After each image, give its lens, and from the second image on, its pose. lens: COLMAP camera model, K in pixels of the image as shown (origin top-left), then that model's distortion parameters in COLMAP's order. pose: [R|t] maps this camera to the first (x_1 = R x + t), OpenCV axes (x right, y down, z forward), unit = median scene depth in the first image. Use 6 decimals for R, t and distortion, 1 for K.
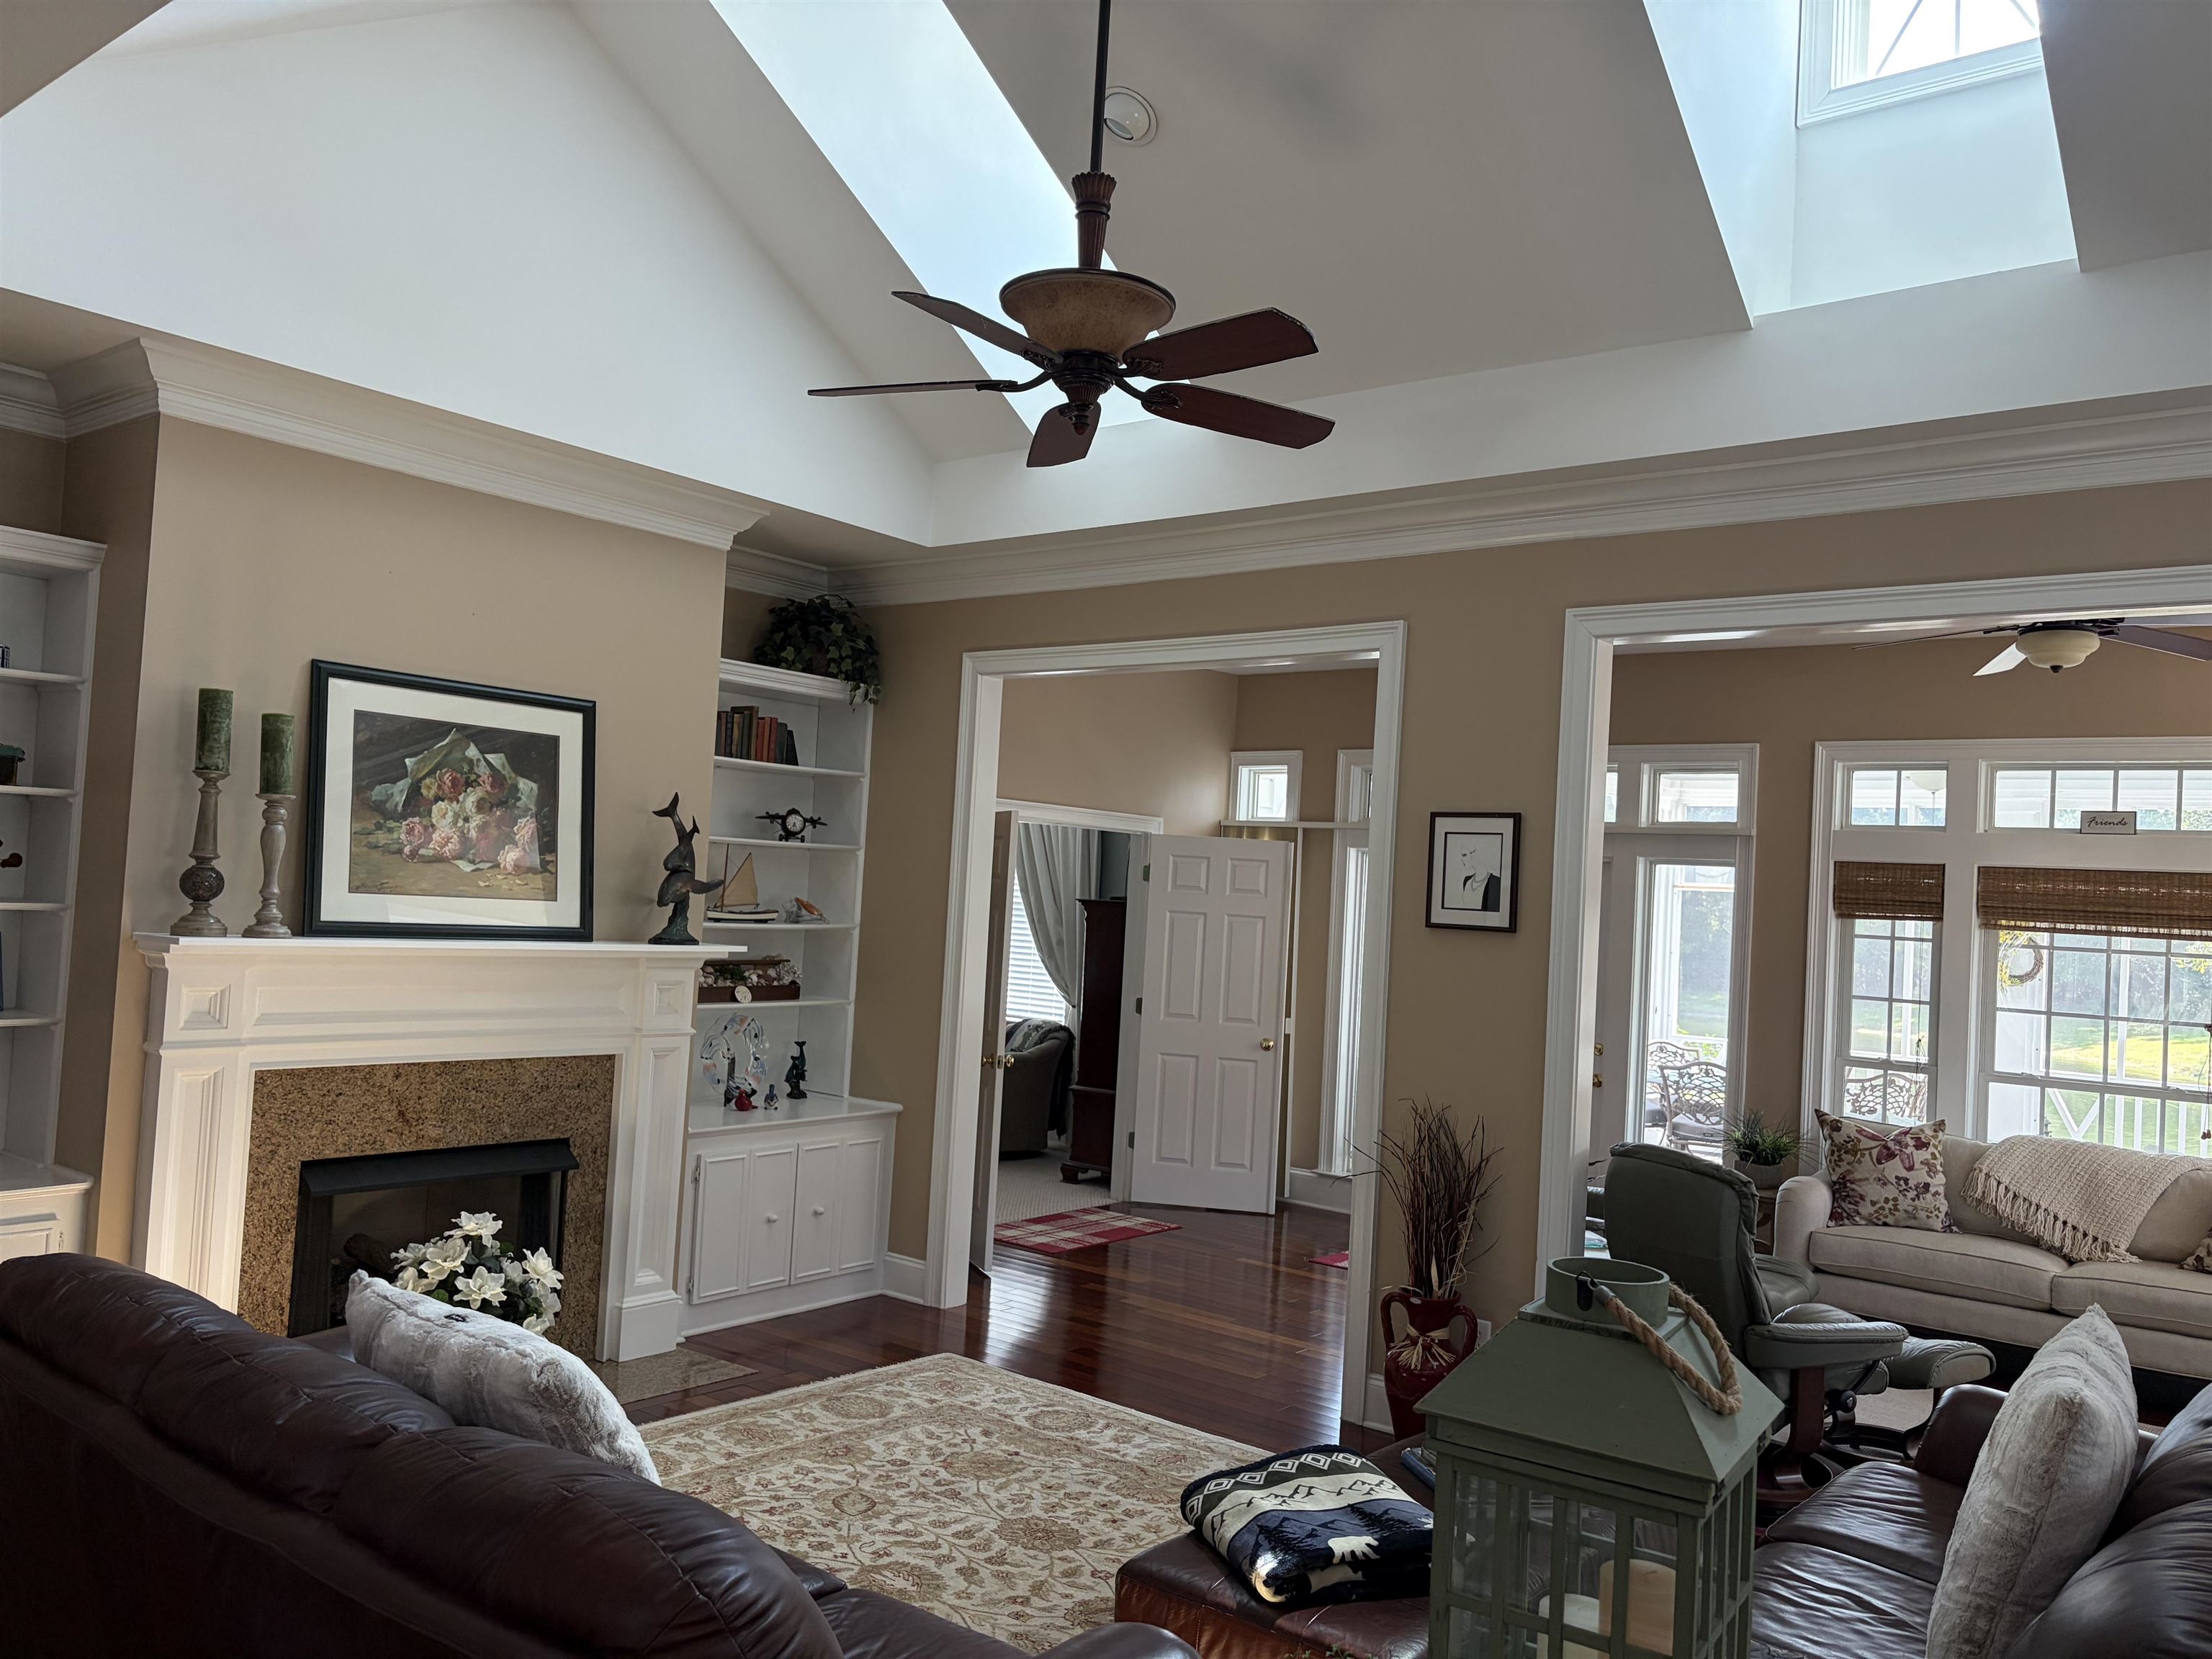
lens RADIAL K [[1626.8, 0, 1106.0], [0, 1626.8, 829.5], [0, 0, 1]] dist [0.100671, -0.190820]
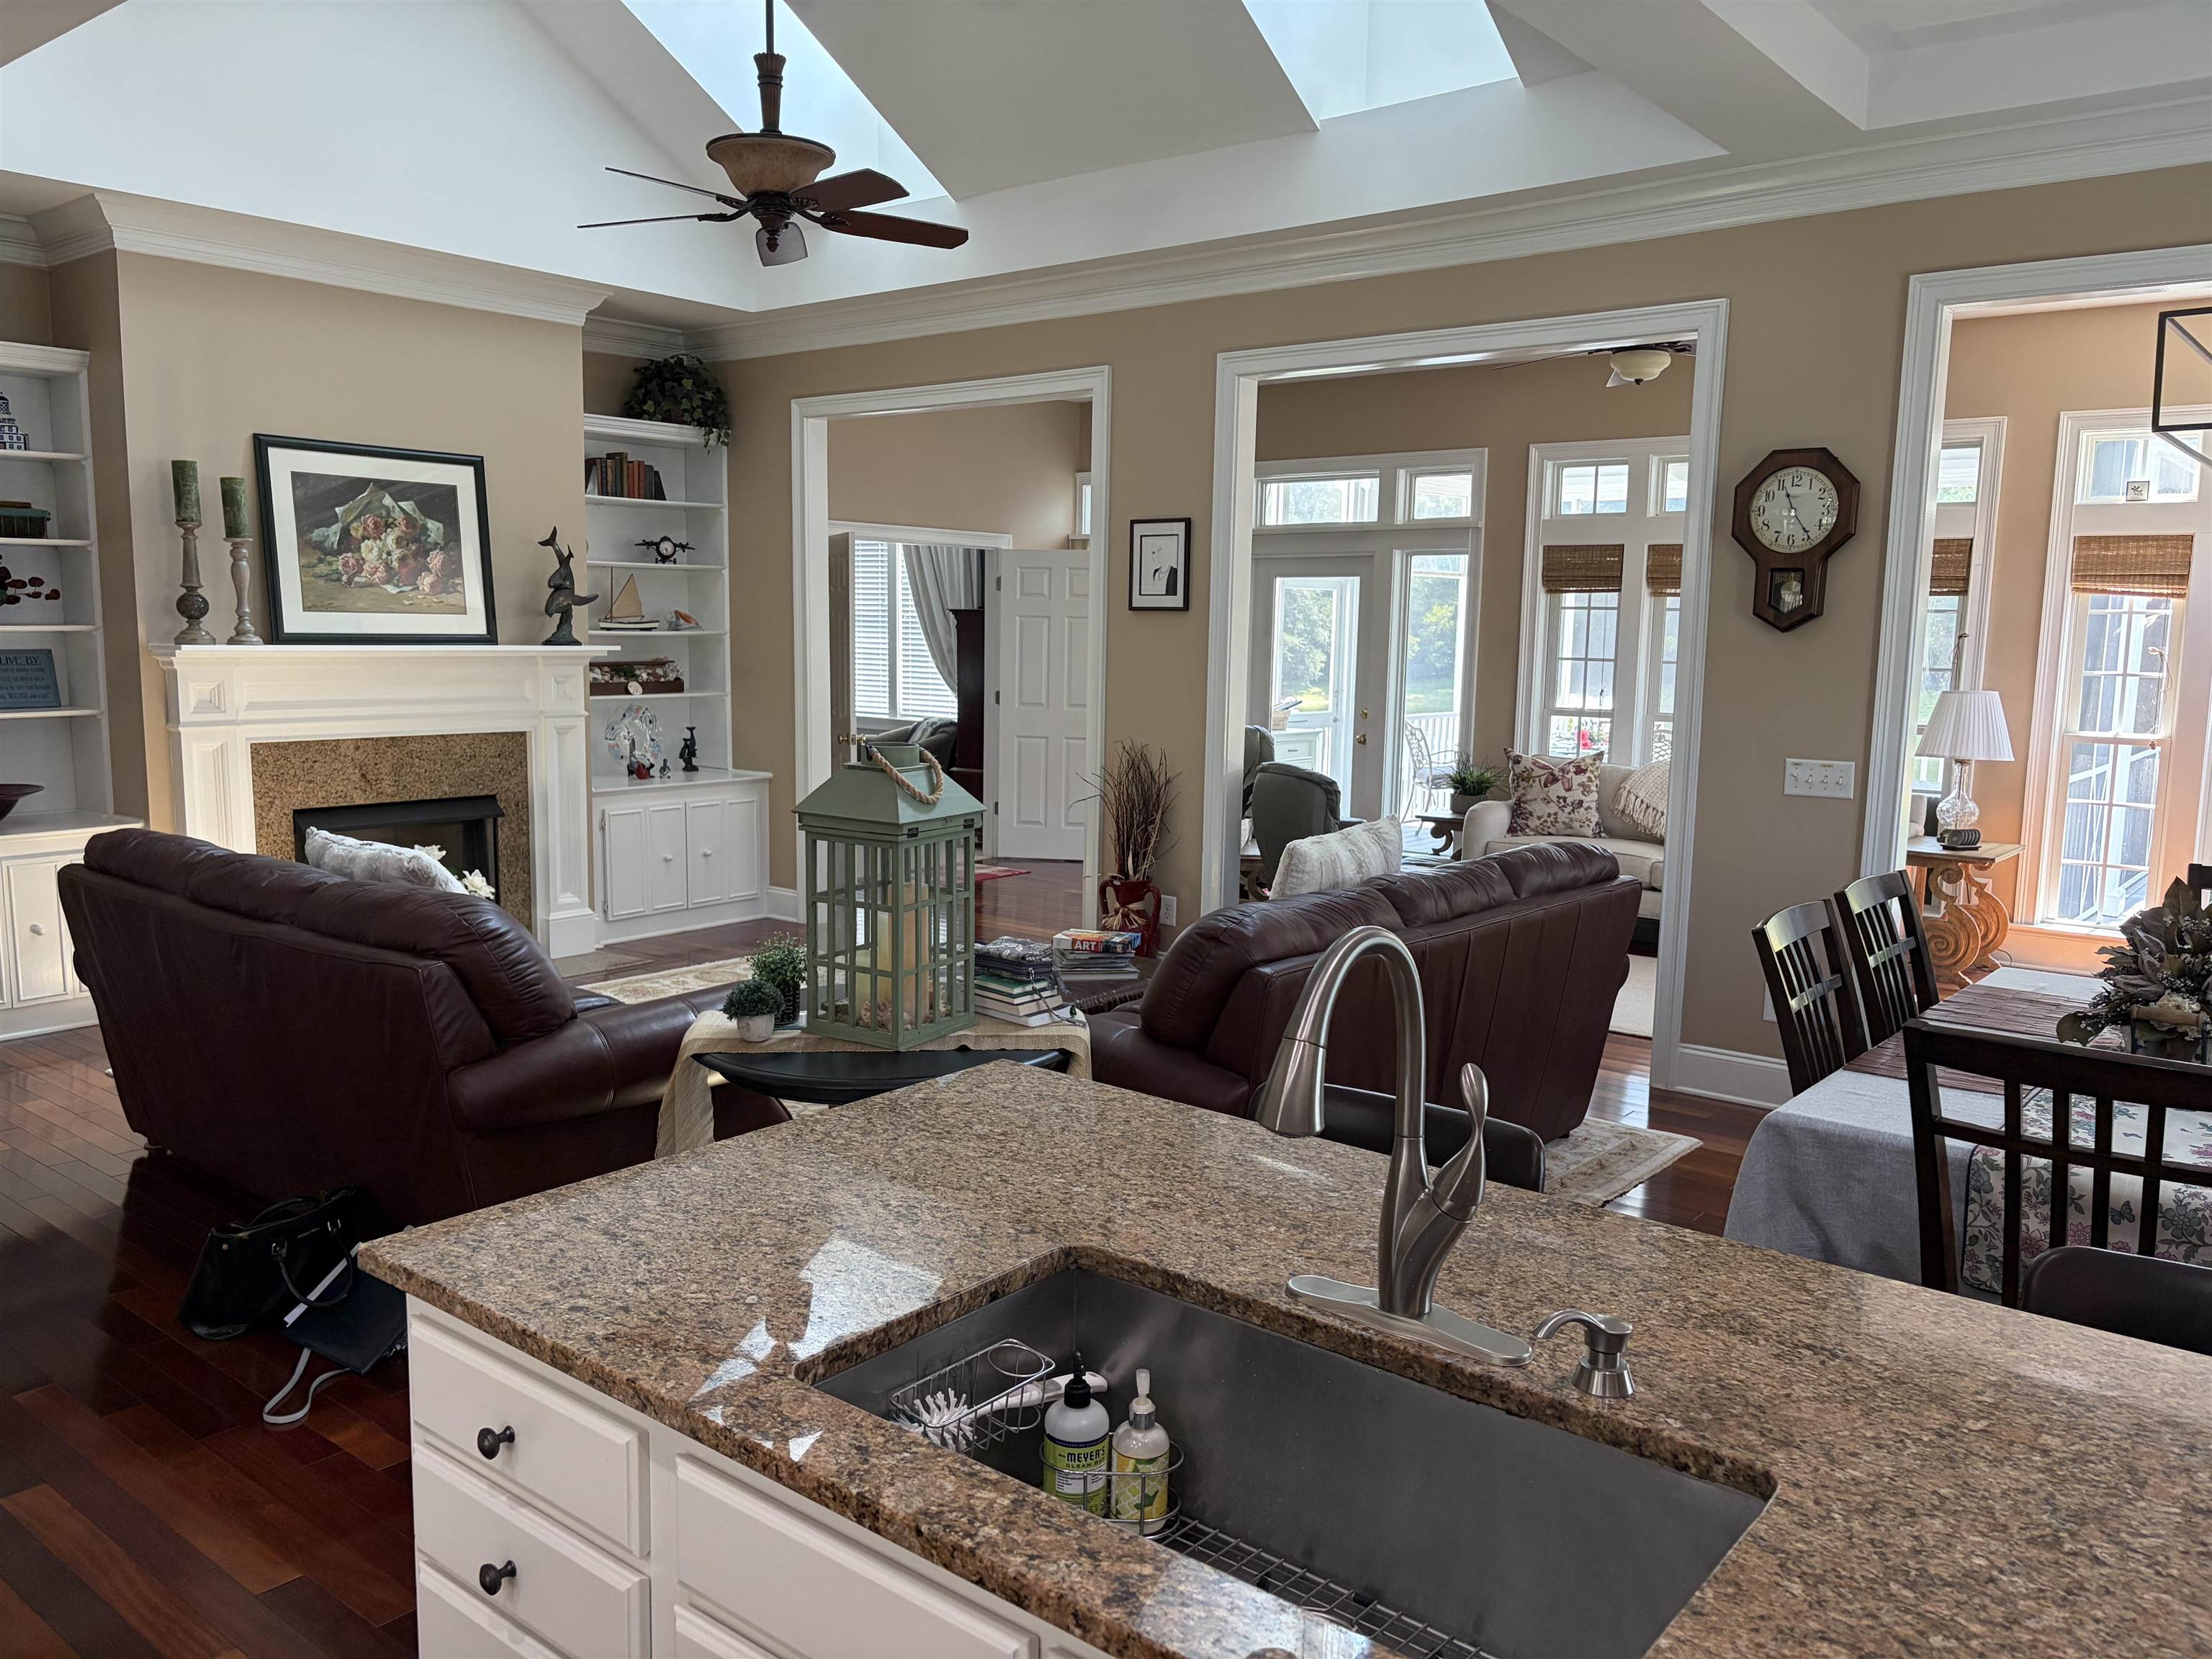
lens RADIAL K [[1657.8, 0, 1106.0], [0, 1657.8, 829.5], [0, 0, 1]] dist [0.080197, -0.140043]
pose [[0.999059, -0.037558, -0.021687, 0.181863], [0.040602, 0.985740, 0.163304, 0.014670], [0.015245, -0.164031, 0.986337, -0.307077]]
